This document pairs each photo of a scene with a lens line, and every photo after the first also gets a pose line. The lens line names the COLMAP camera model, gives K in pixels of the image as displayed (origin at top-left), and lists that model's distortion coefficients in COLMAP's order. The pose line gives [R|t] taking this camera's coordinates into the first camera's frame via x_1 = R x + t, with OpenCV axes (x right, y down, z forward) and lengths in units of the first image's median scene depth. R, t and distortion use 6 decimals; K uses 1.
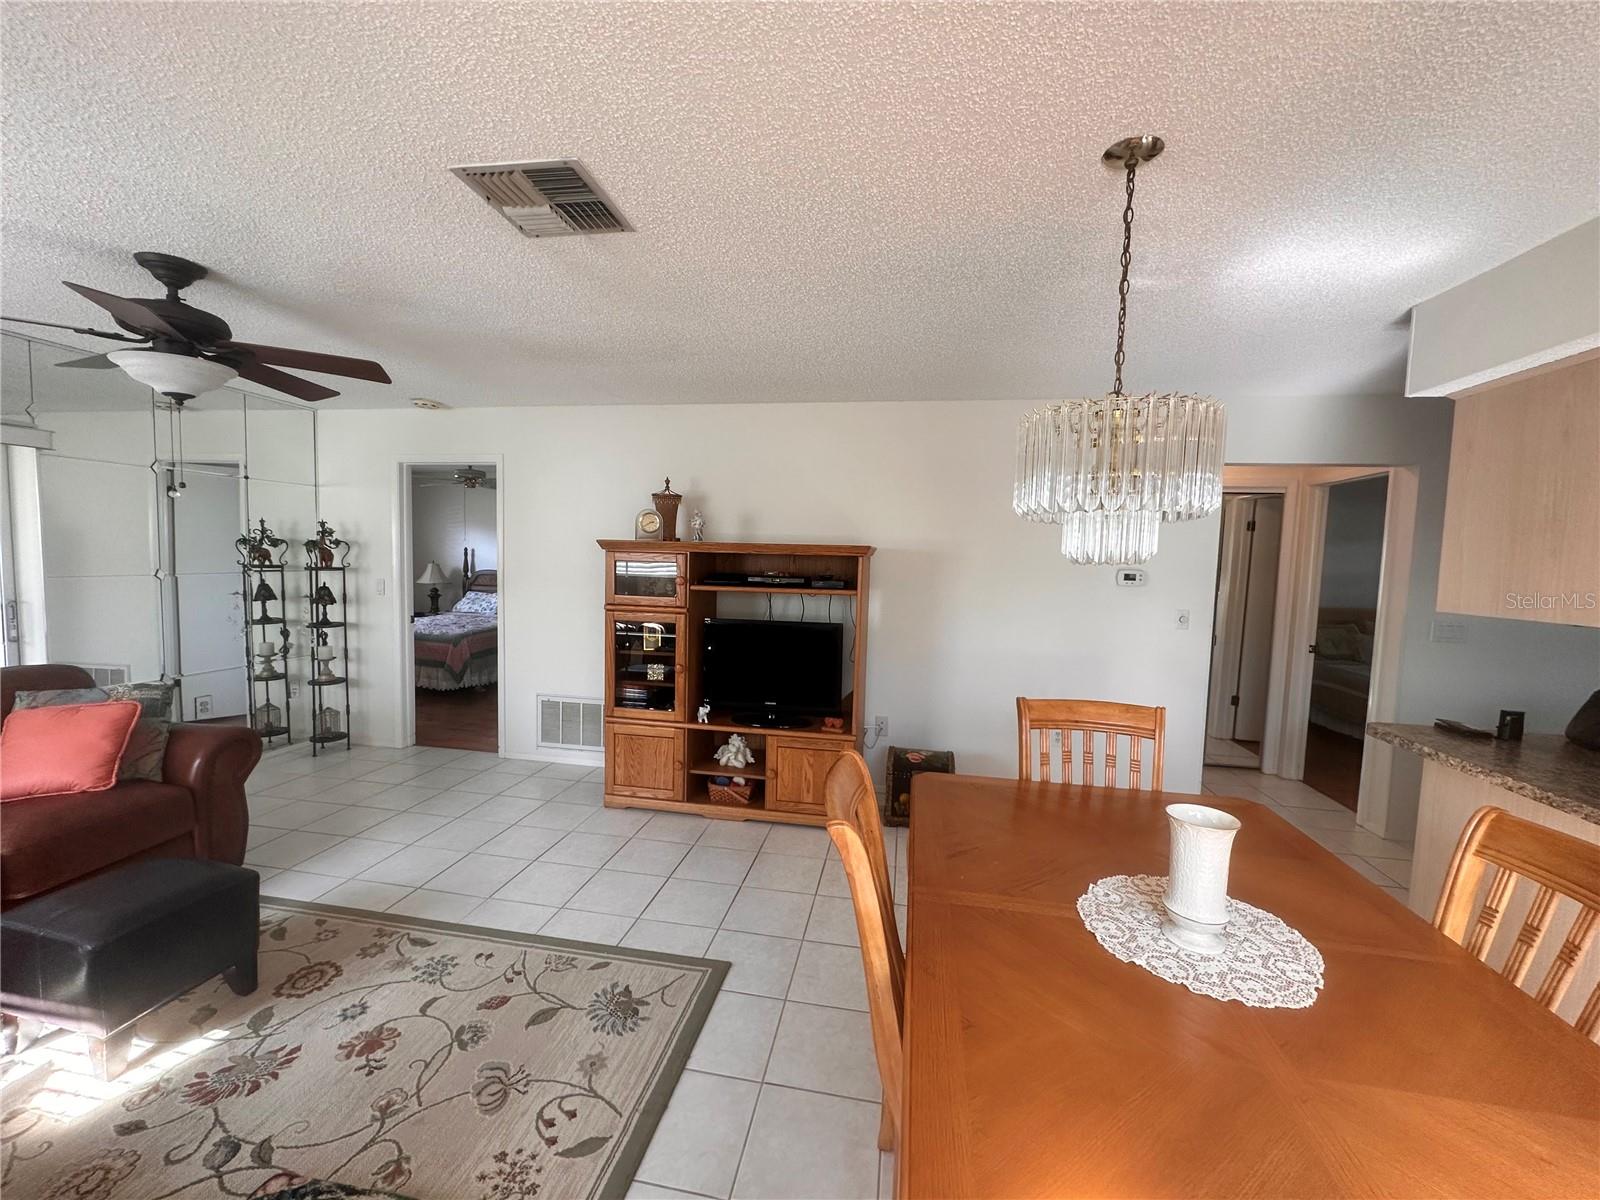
lens RADIAL K [[638.8, 0, 797.8], [0, 638.8, 602.7], [0, 0, 1]] dist [-0.001865, 0.000203]
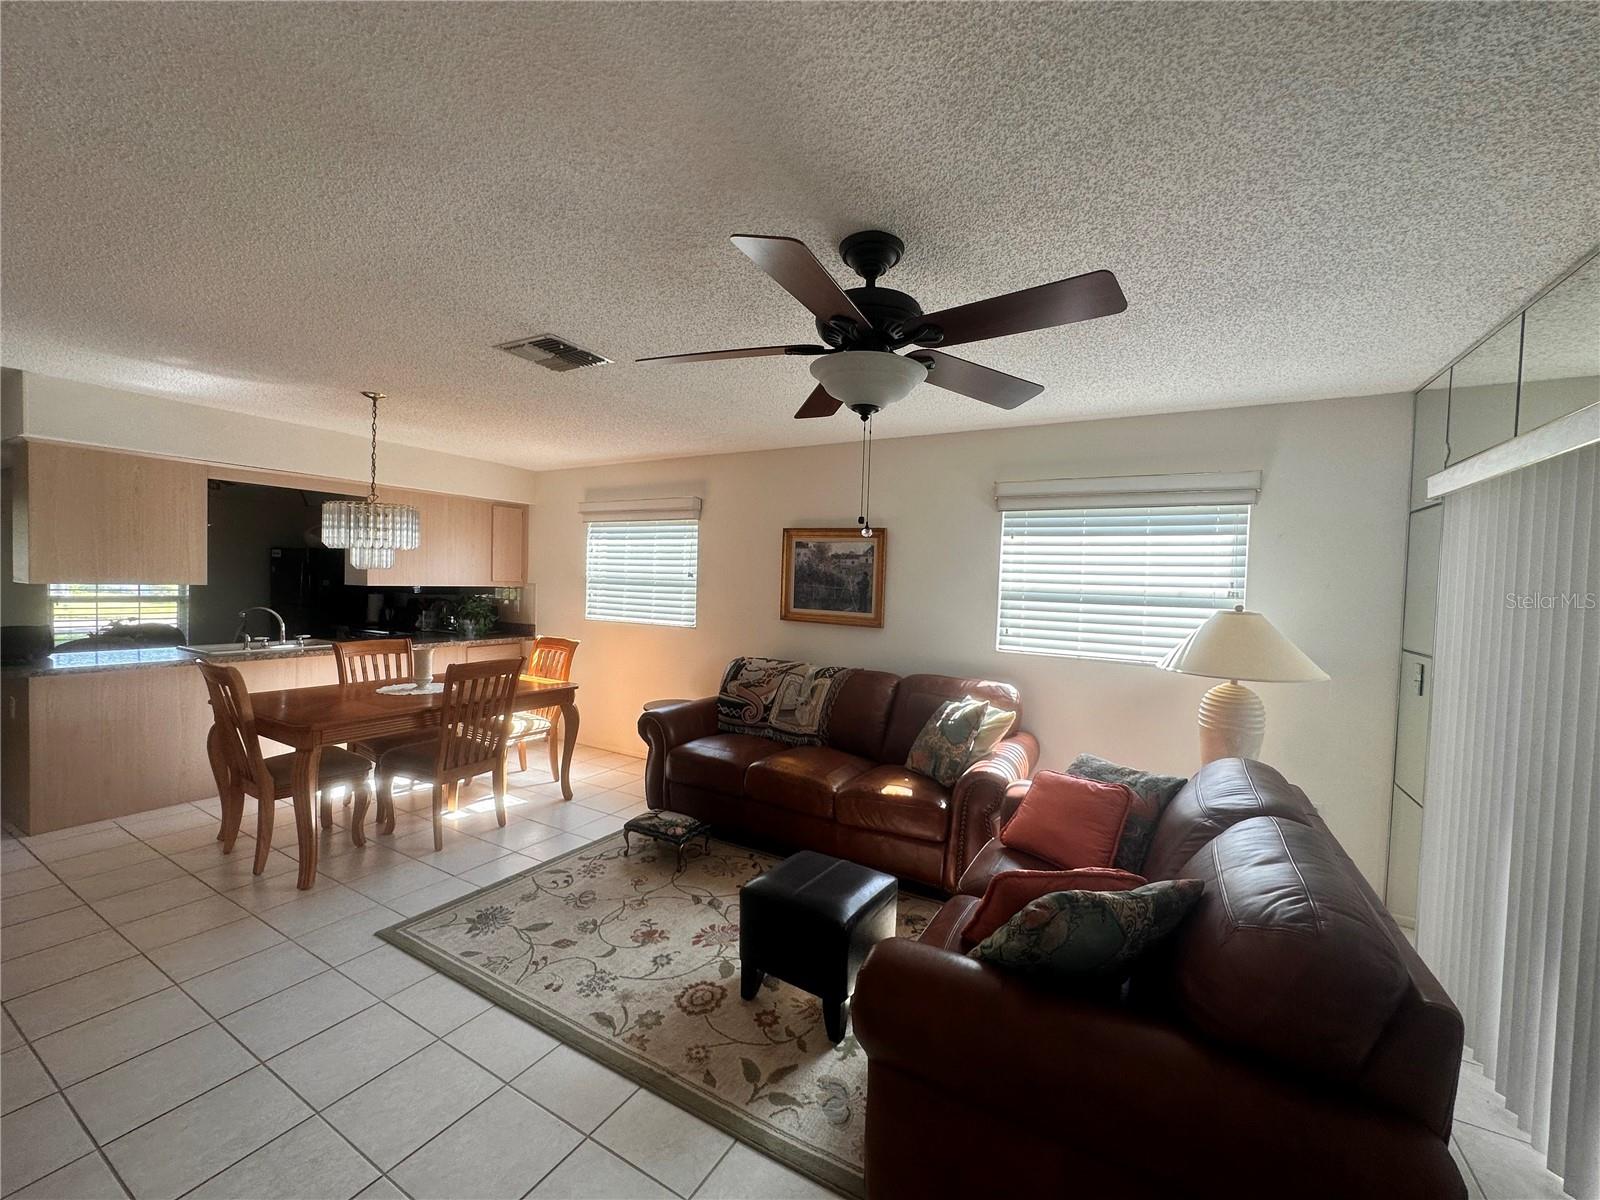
lens RADIAL K [[638.8, 0, 799.2], [0, 638.8, 599.4], [0, 0, 1]] dist [-0.001865, 0.000203]
pose [[-0.939778, -0.068657, 0.334820, -0.832239], [-0.032969, 0.993258, 0.111135, -0.123663], [-0.340193, 0.093404, -0.935705, 1.269311]]
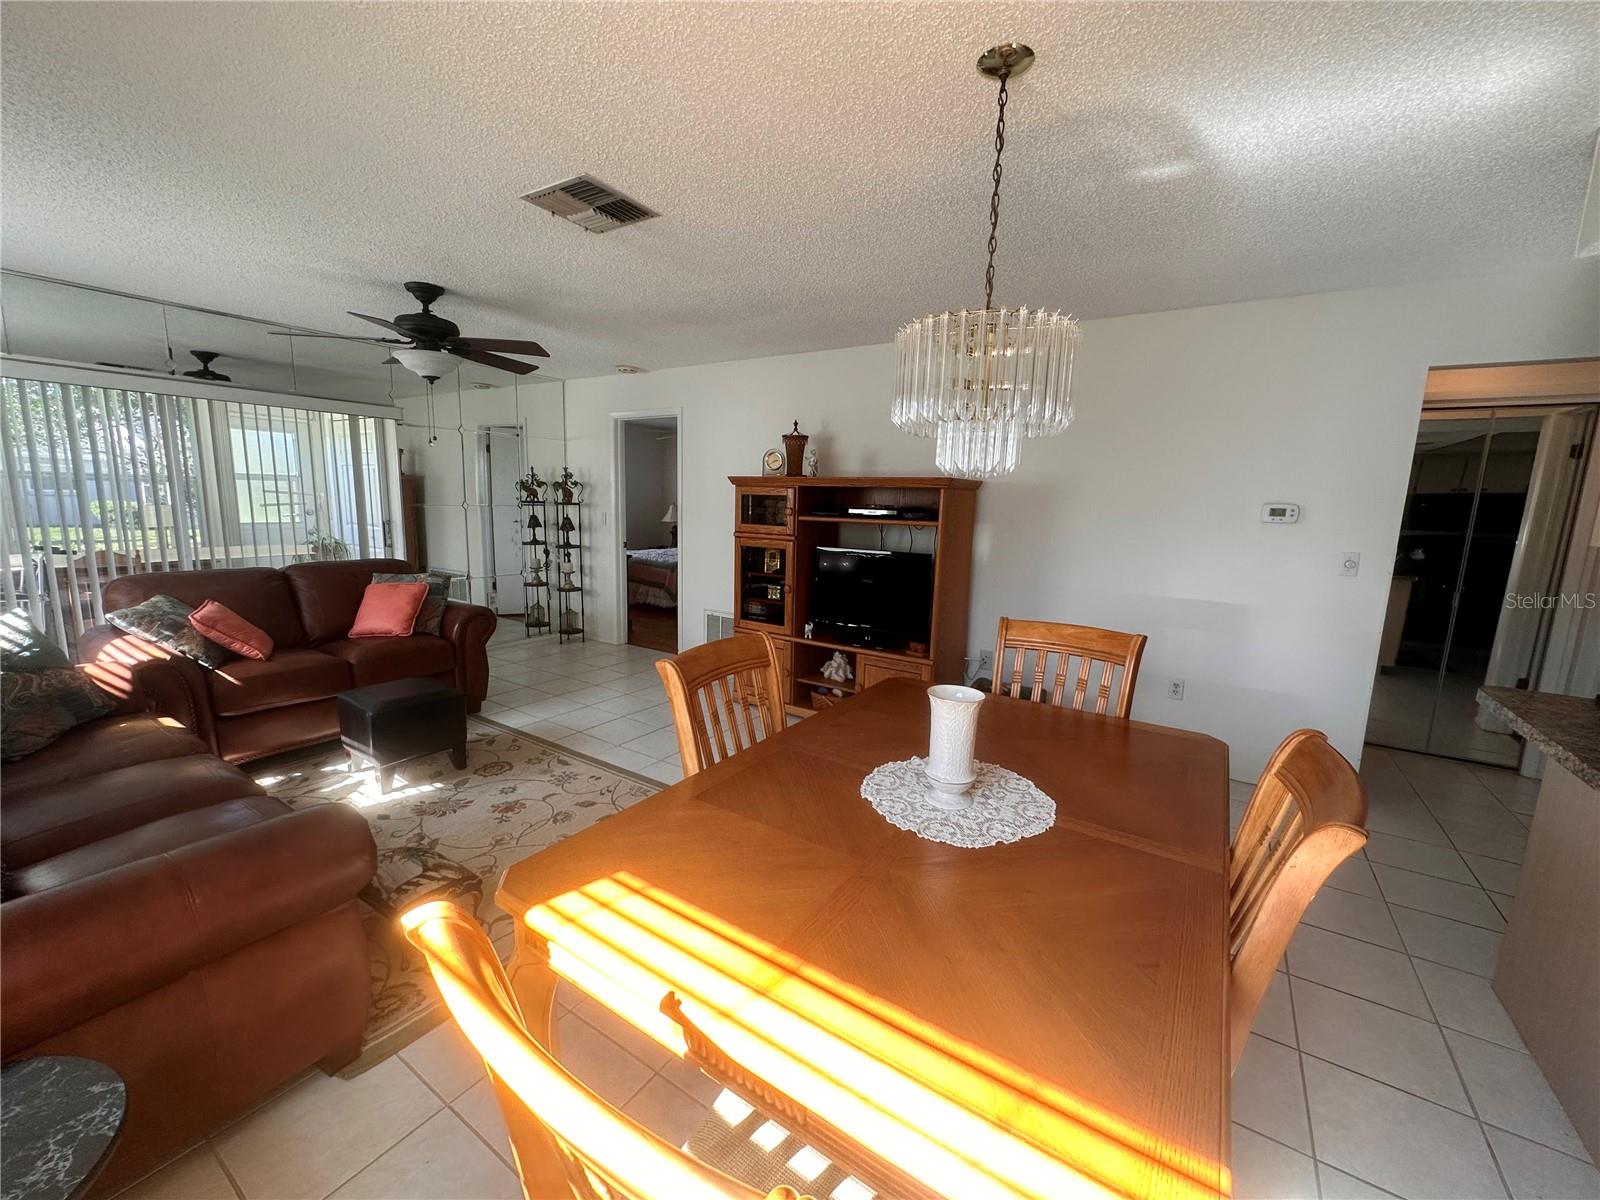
lens RADIAL K [[638.8, 0, 798.0], [0, 638.8, 602.8], [0, 0, 1]] dist [-0.001865, 0.000203]
pose [[0.918983, 0.062595, -0.389296, 0.310036], [-0.032407, 0.995969, 0.083642, 0.034647], [0.392962, -0.064250, 0.917307, -0.051471]]
